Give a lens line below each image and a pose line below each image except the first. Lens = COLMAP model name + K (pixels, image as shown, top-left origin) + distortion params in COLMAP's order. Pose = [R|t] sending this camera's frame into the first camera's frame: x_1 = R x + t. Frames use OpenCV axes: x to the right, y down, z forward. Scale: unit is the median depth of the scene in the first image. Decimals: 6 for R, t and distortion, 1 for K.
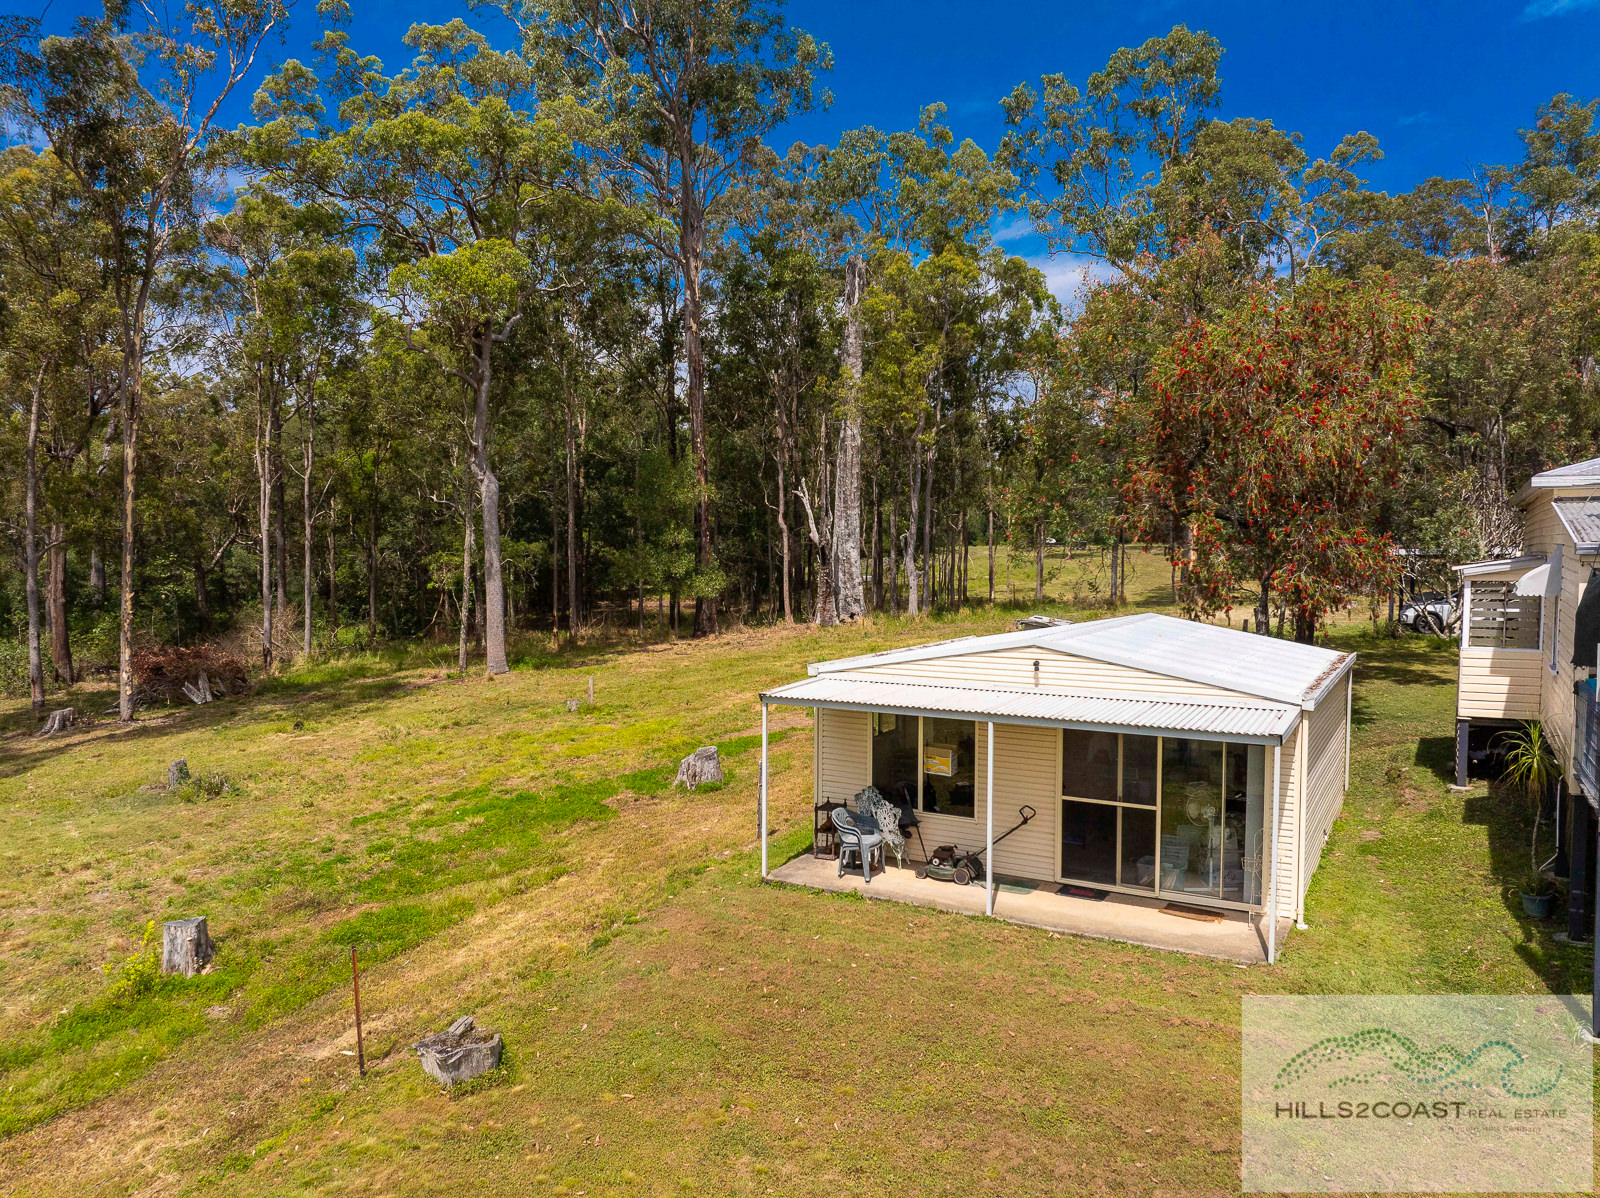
lens RADIAL K [[1115.4, 0, 800.0], [0, 1115.4, 599.0], [0, 0, 1]] dist [-0.047287, -0.002031]
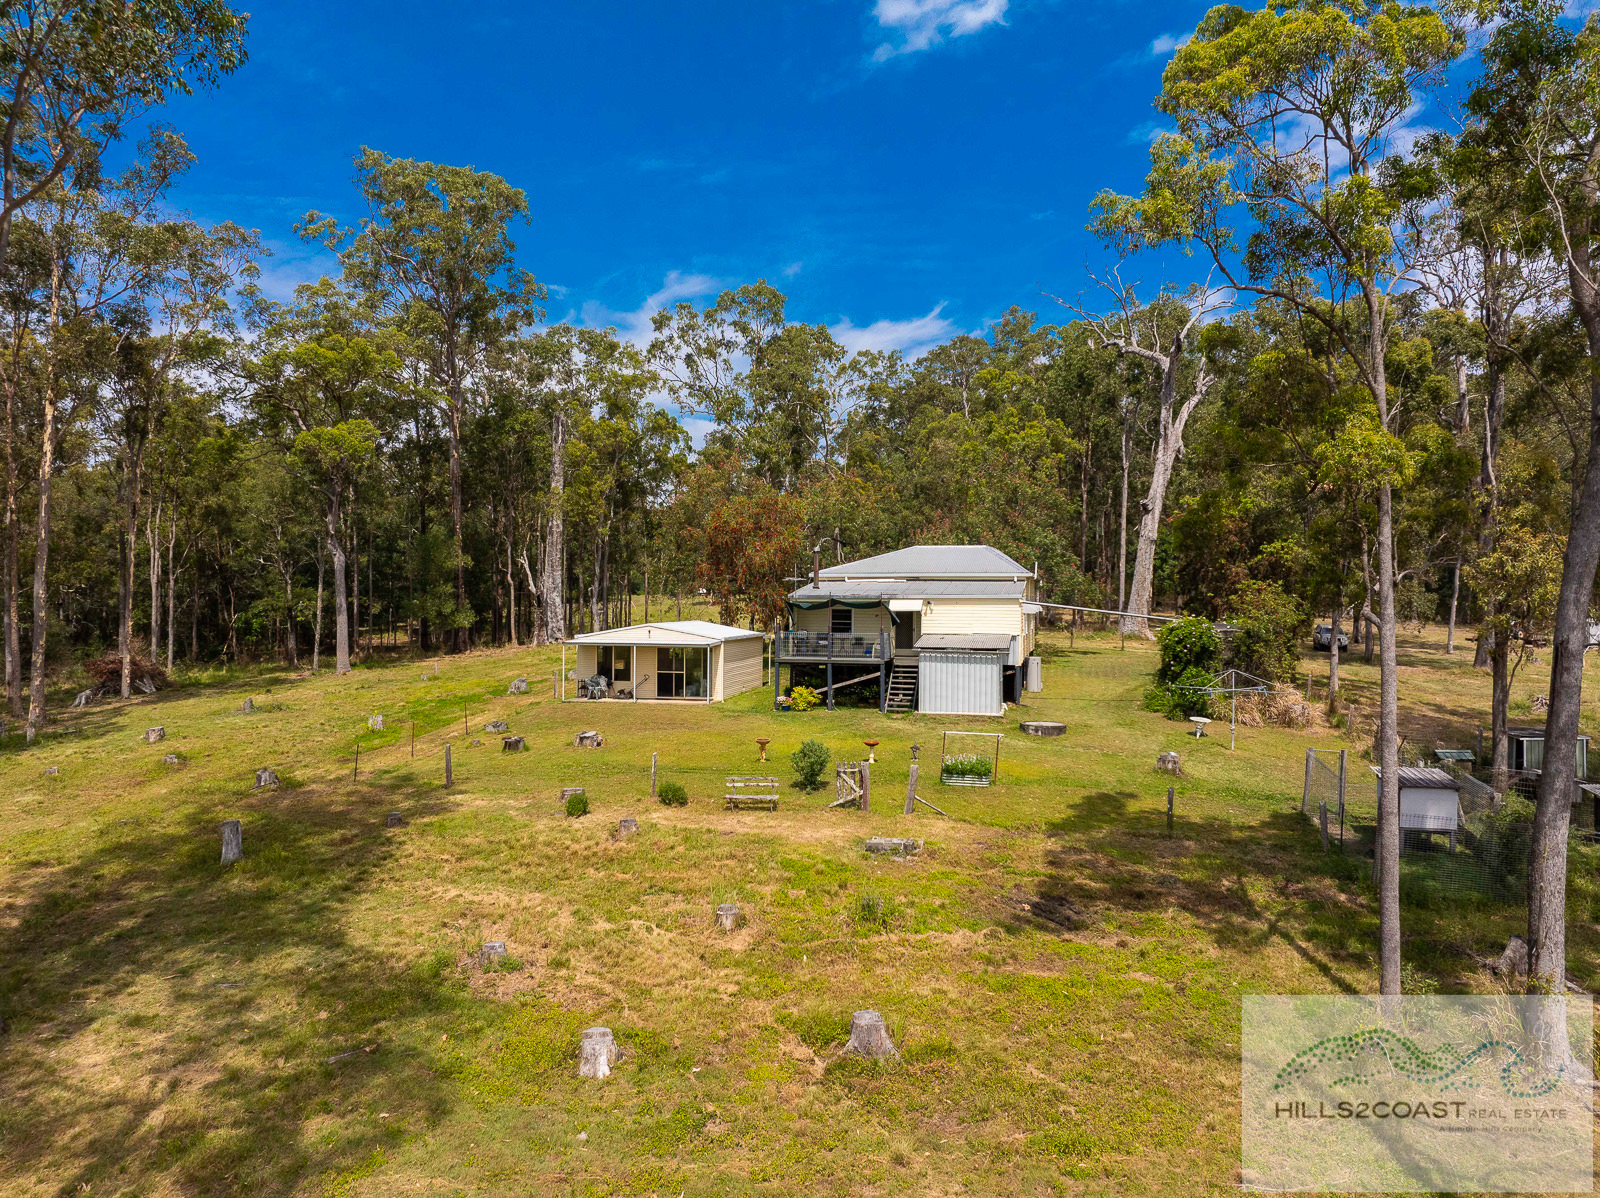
lens RADIAL K [[1115.4, 0, 800.0], [0, 1115.4, 599.0], [0, 0, 1]] dist [-0.047287, -0.002031]
pose [[0.955801, 0.001794, 0.294010, -0.091630], [0.011160, 0.999039, -0.042376, 0.029883], [-0.293803, 0.043784, 0.954863, -0.634882]]
